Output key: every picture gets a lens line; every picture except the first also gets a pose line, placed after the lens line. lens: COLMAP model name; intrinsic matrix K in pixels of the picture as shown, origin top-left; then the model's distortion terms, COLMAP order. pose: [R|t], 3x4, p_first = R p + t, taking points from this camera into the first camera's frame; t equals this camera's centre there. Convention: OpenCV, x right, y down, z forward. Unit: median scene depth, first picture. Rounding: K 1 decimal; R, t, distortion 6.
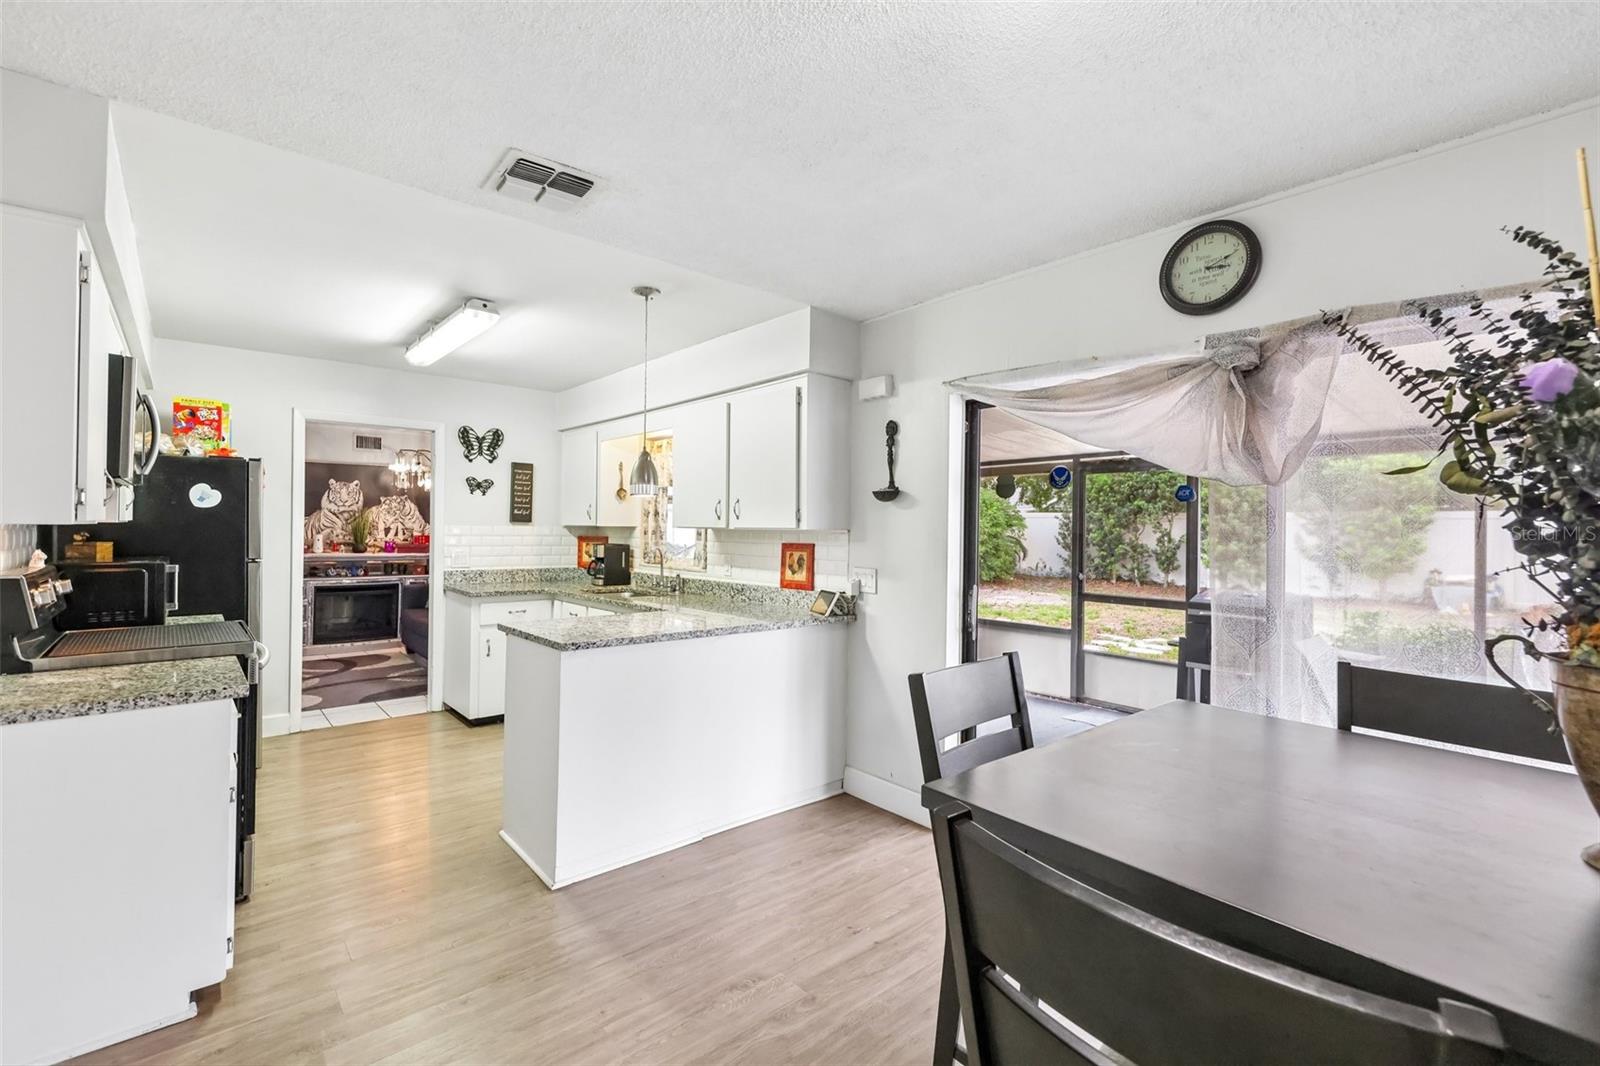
lens RADIAL K [[697.0, 0, 796.7], [0, 697.0, 524.0], [0, 0, 1]] dist [0.000661, -0.000621]
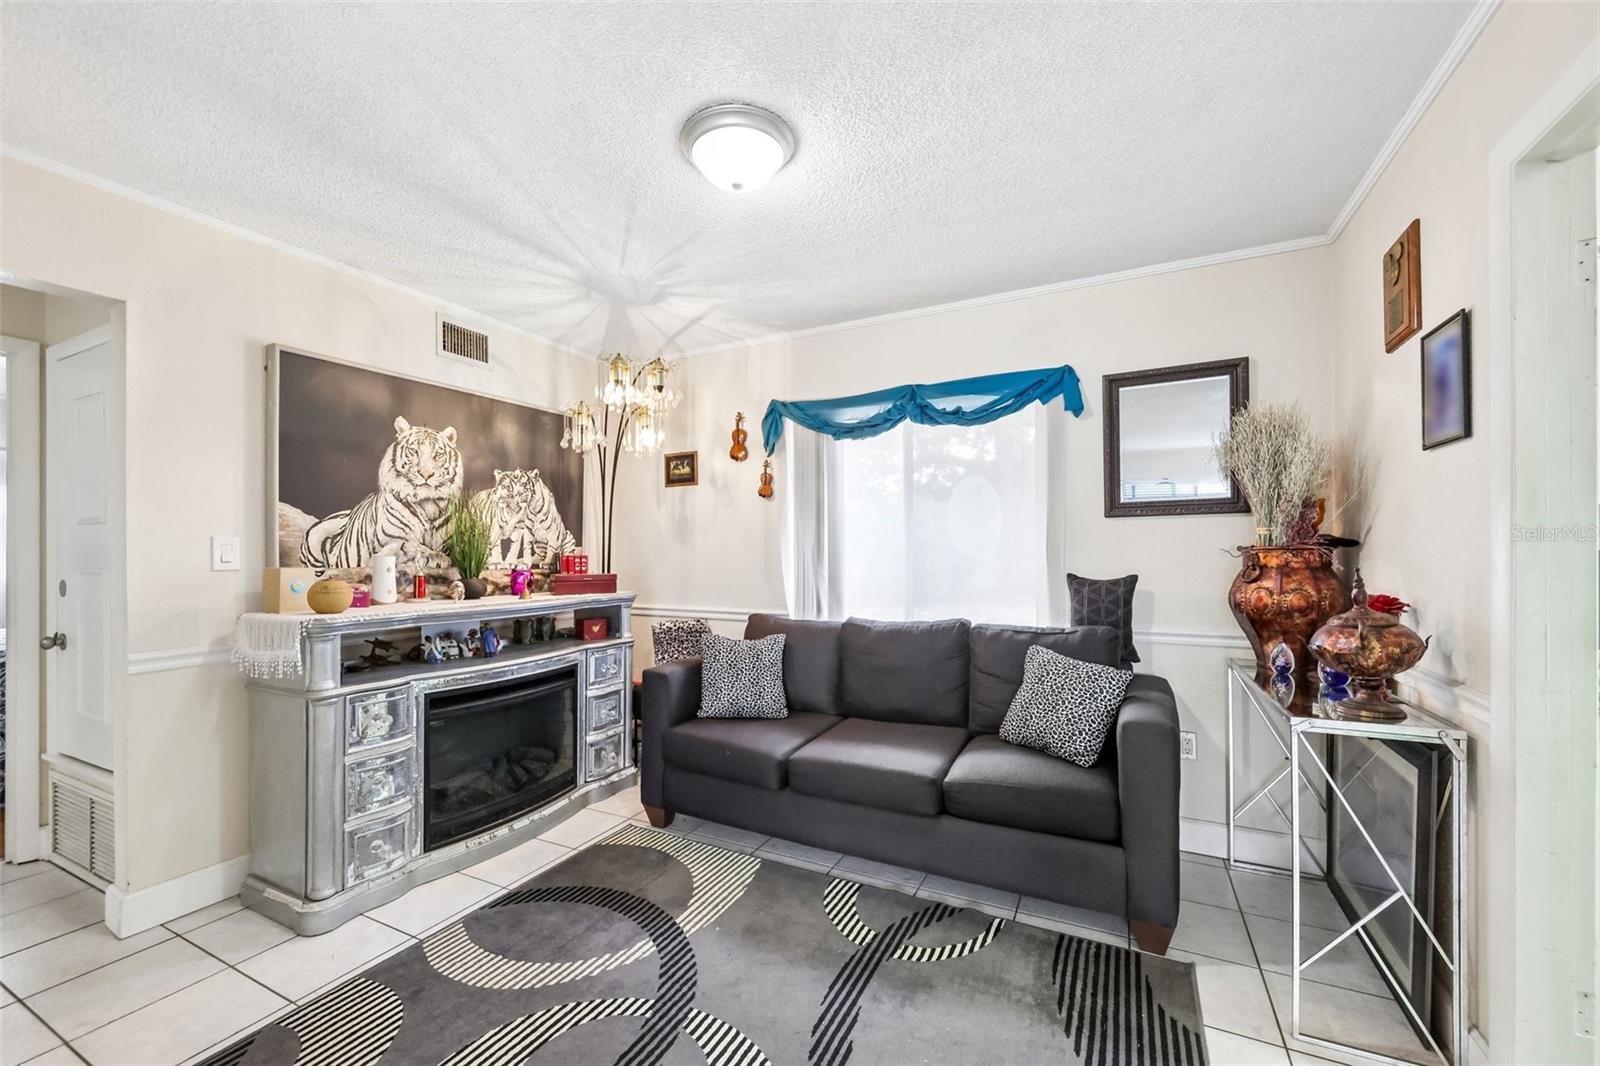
lens RADIAL K [[644.2, 0, 798.0], [0, 644.2, 550.2], [0, 0, 1]] dist [-0.000539, -0.000216]
pose [[0.928483, -0.017207, 0.370977, -0.964504], [0.015604, 0.999851, 0.007321, 0.020473], [-0.371048, -0.001009, 0.928613, 0.930573]]
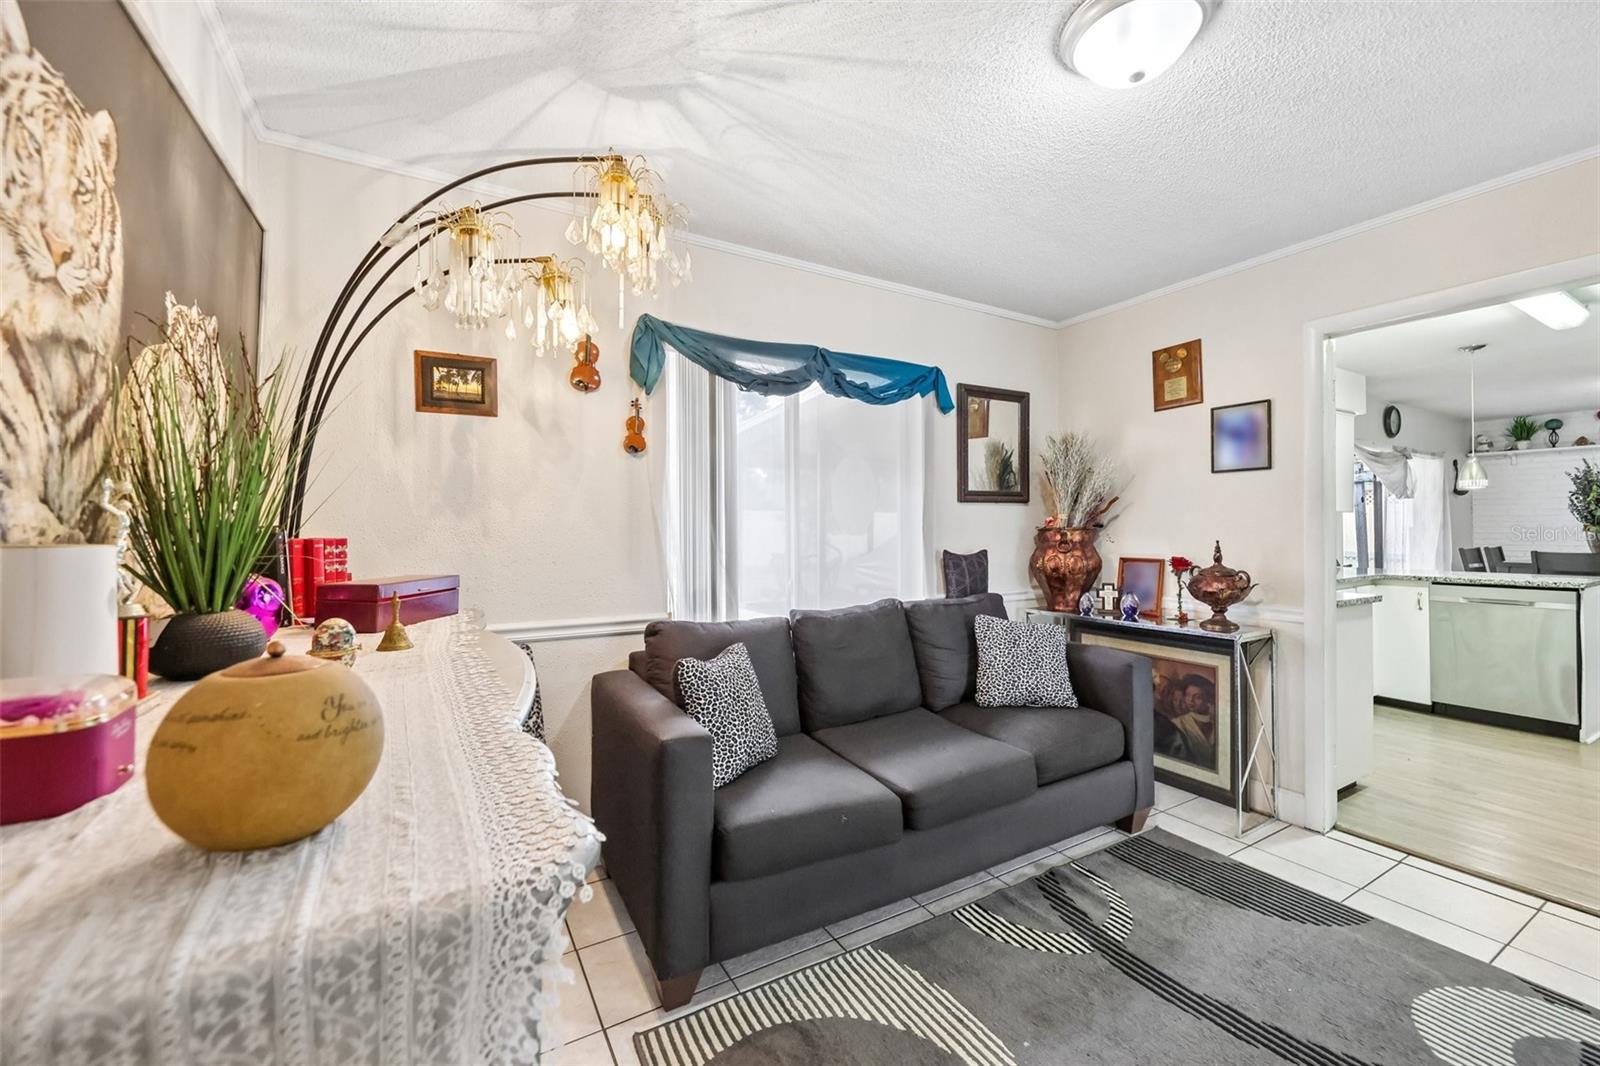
lens RADIAL K [[626.4, 0, 804.7], [0, 626.4, 526.6], [0, 0, 1]] dist [0.000169, -0.000456]
pose [[0.196510, -0.009148, 0.980459, -1.186981], [0.000353, 0.999957, 0.009259, 0.018892], [-0.980502, -0.001473, 0.196505, 1.411187]]
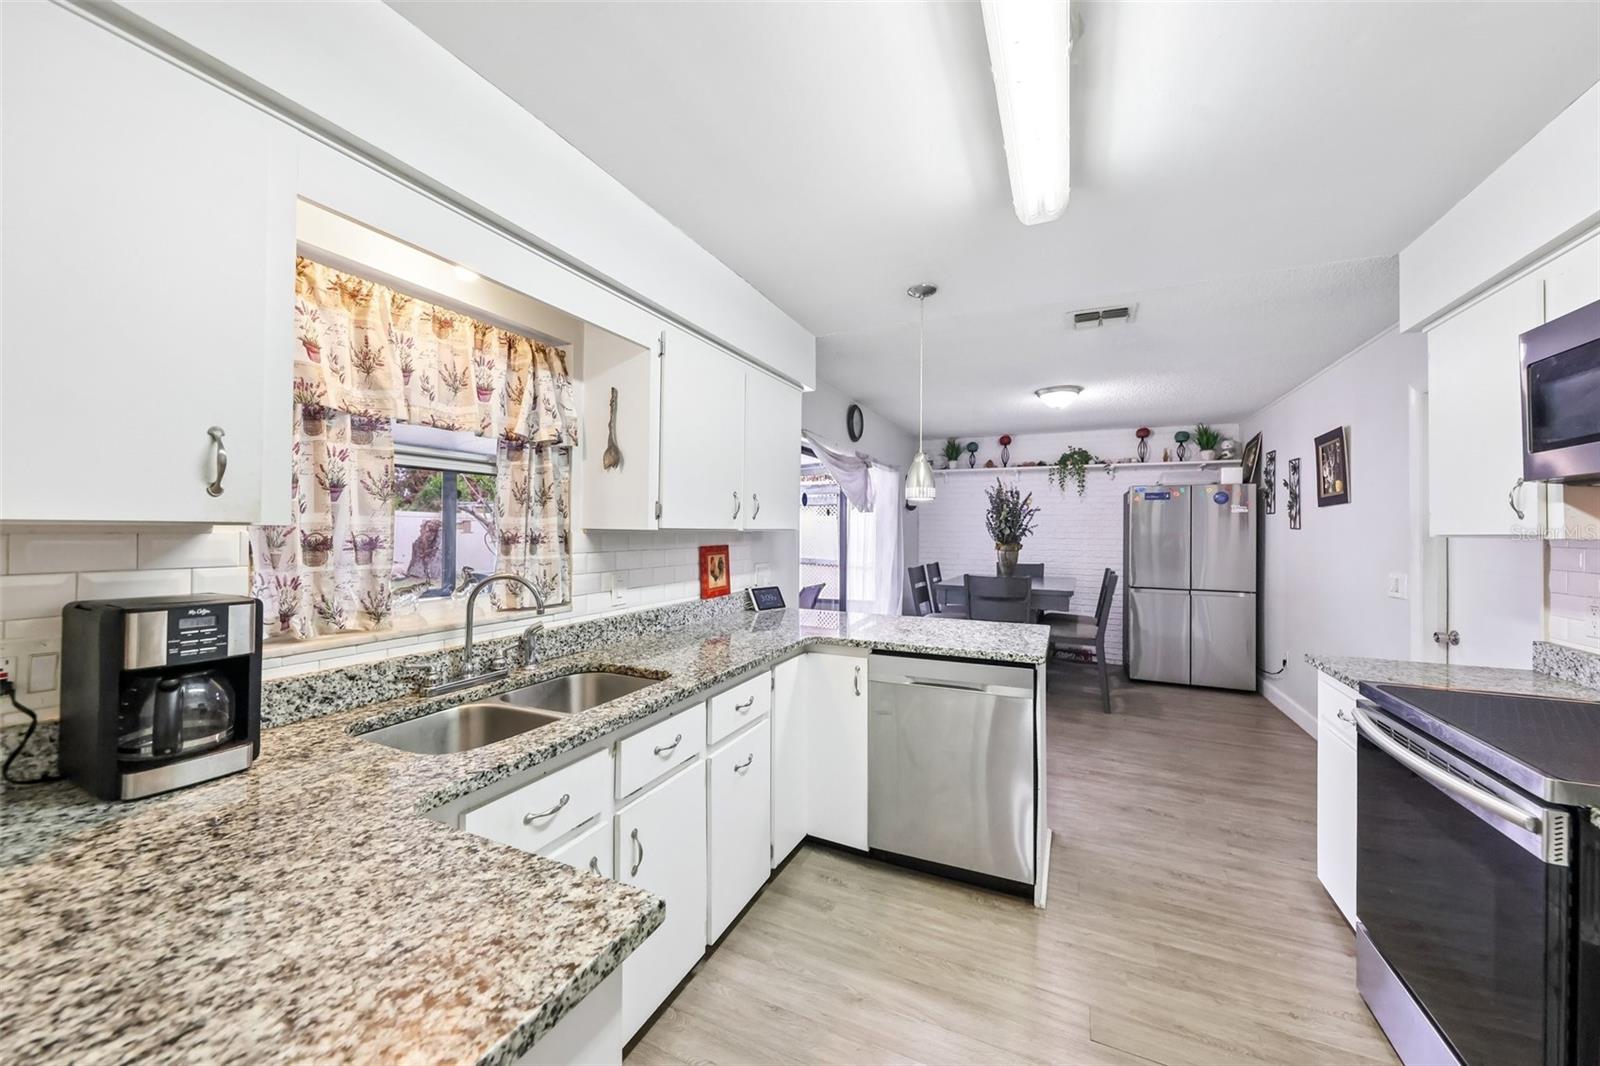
lens RADIAL K [[576.5, 0, 795.3], [0, 576.5, 524.4], [0, 0, 1]] dist [0.000736, 0.000057]
pose [[-0.398132, -0.006242, 0.917307, -0.594238], [-0.017998, 0.999838, -0.001008, -0.000608], [-0.917152, -0.016911, -0.398180, 0.989630]]
